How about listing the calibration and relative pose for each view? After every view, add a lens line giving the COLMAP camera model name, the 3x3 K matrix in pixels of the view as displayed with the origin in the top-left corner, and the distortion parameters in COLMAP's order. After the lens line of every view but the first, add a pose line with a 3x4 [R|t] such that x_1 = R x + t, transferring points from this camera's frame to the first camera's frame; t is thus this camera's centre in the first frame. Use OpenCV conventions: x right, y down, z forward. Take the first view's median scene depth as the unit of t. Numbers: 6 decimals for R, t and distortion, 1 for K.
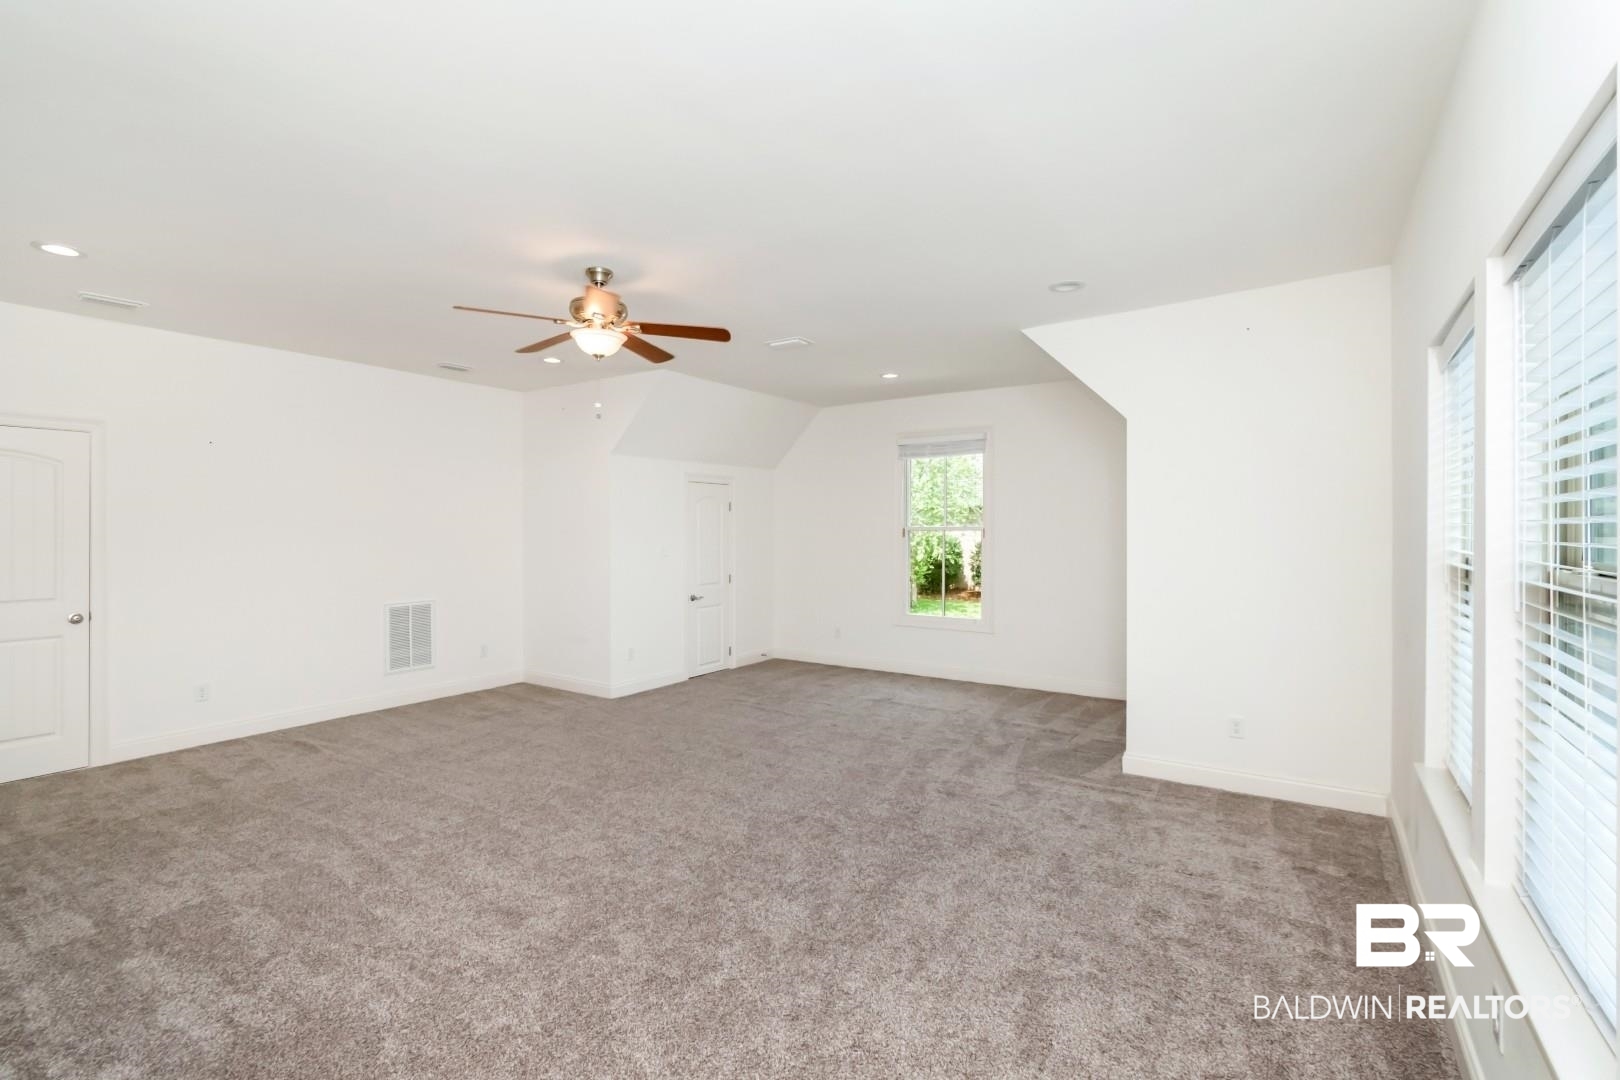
lens RADIAL K [[732.3, 0, 822.8], [0, 732.3, 537.3], [0, 0, 1]] dist [0.003220, -0.001326]
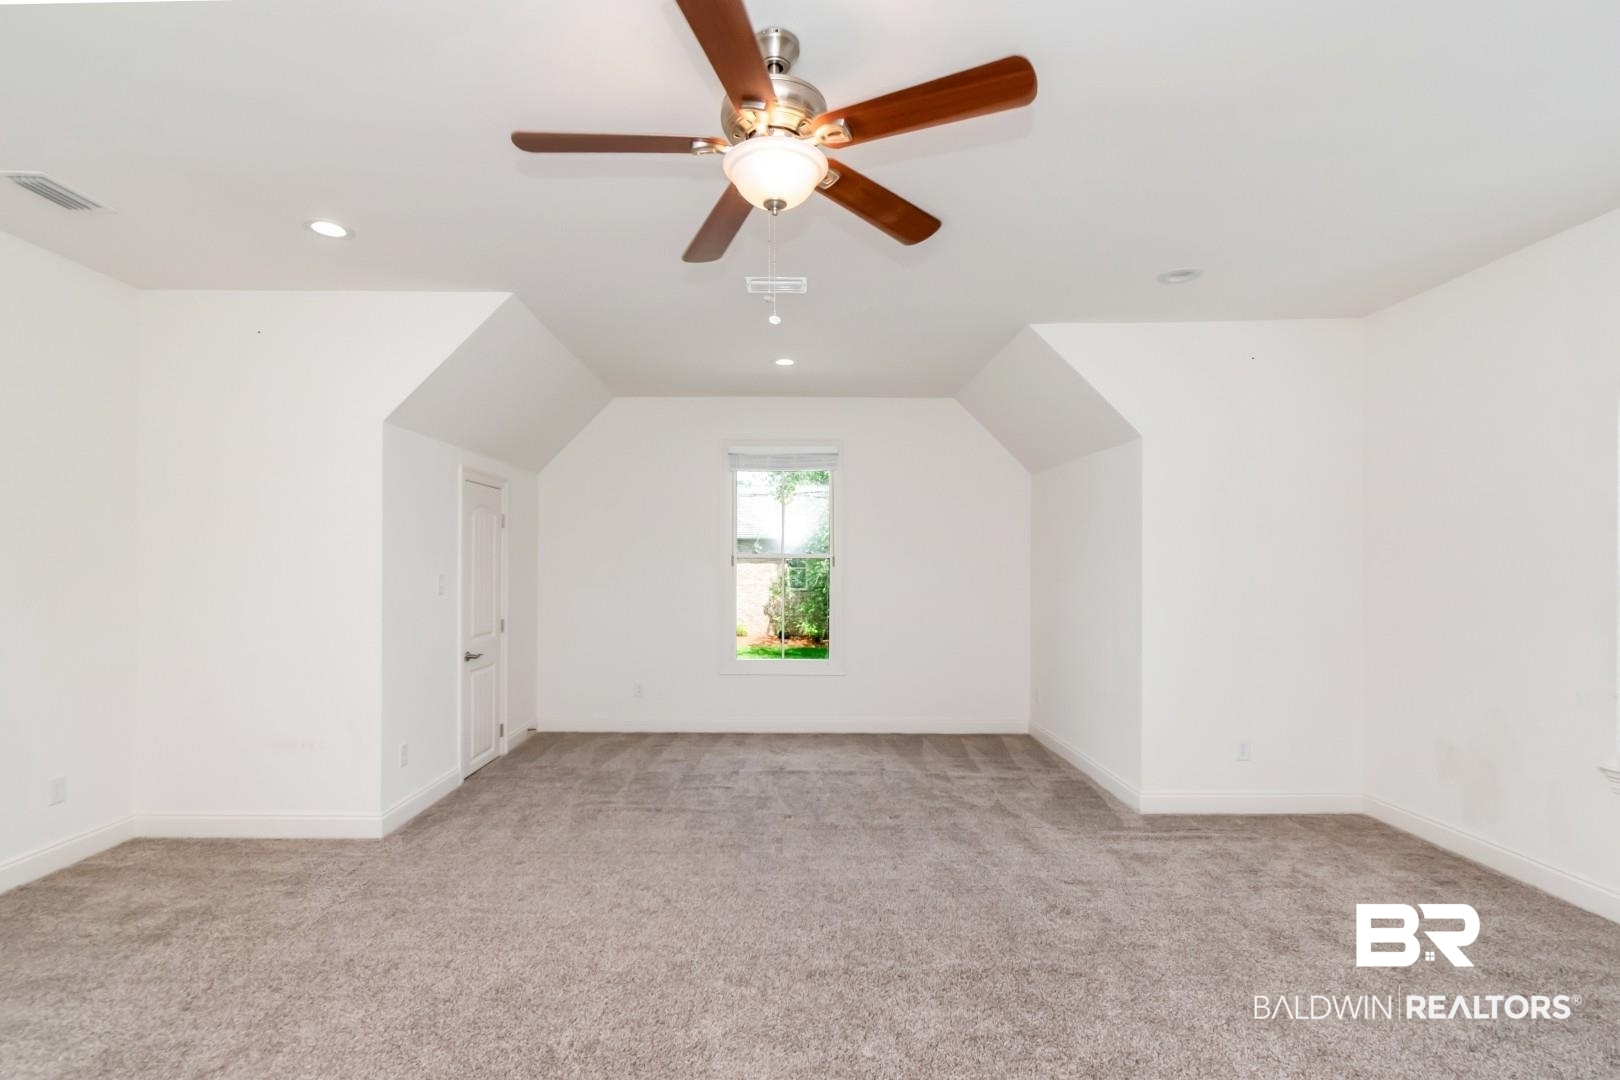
lens RADIAL K [[732.3, 0, 776.5], [0, 732.3, 573.3], [0, 0, 1]] dist [0.003220, -0.001326]
pose [[0.832432, -0.002170, 0.554122, -0.436546], [0.000930, 0.999996, 0.002518, 0.008639], [-0.554126, -0.001581, 0.832431, 0.416226]]
